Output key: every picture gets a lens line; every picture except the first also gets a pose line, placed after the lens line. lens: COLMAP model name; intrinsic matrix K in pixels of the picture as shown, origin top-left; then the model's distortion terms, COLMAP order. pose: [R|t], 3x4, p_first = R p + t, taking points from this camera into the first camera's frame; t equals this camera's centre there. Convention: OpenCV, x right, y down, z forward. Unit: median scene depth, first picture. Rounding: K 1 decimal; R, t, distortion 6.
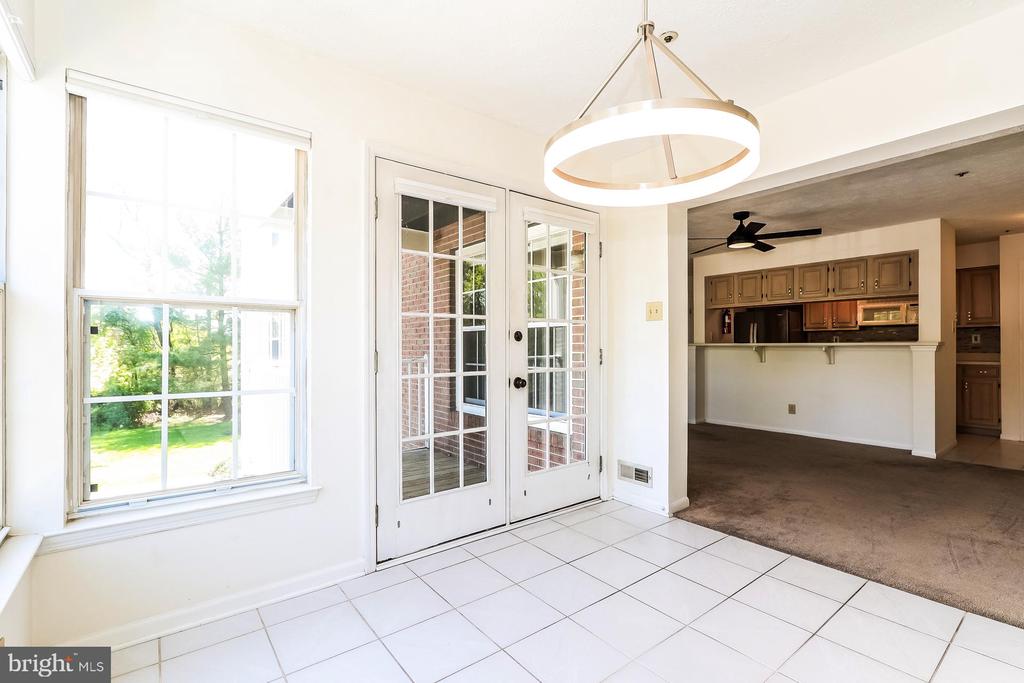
lens RADIAL K [[466.2, 0, 510.2], [0, 466.2, 342.1], [0, 0, 1]] dist [-0.001552, -0.000283]
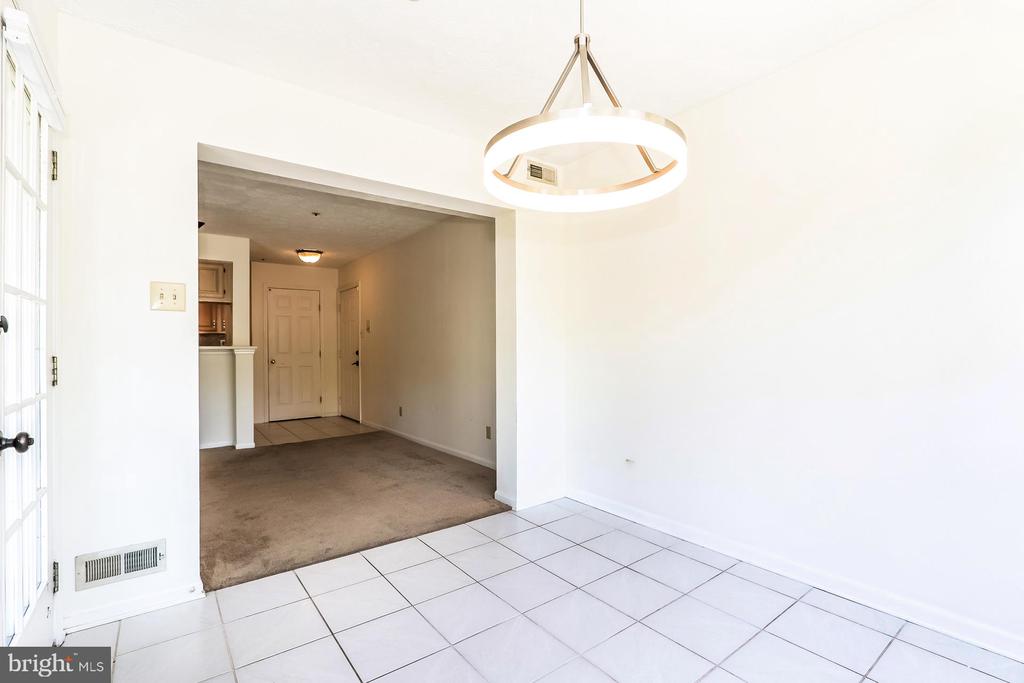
lens RADIAL K [[466.2, 0, 511.7], [0, 466.2, 341.5], [0, 0, 1]] dist [-0.001552, -0.000283]
pose [[0.023121, 0.013539, 0.999641, -0.313349], [0.000103, 0.999908, -0.013545, 0.005731], [-0.999733, 0.000416, 0.023118, 0.477695]]
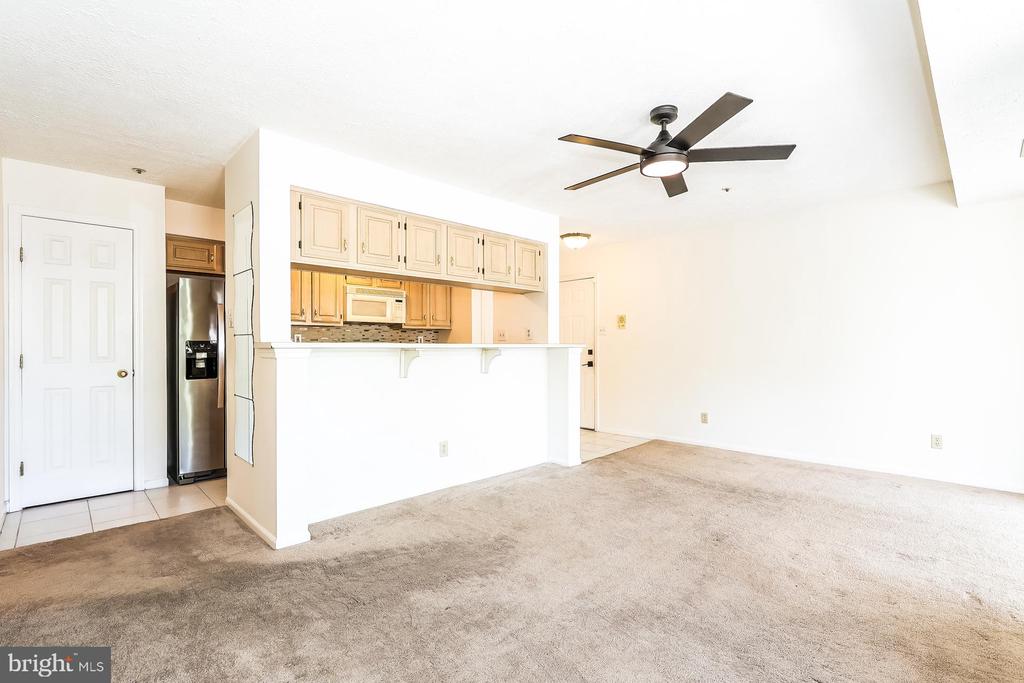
lens RADIAL K [[466.2, 0, 514.0], [0, 466.2, 342.2], [0, 0, 1]] dist [-0.001552, -0.000283]
pose [[-0.173400, -0.000344, 0.984851, -0.013708], [-0.008690, 0.999962, -0.001181, -0.005960], [-0.984813, -0.008763, -0.173396, 1.851058]]
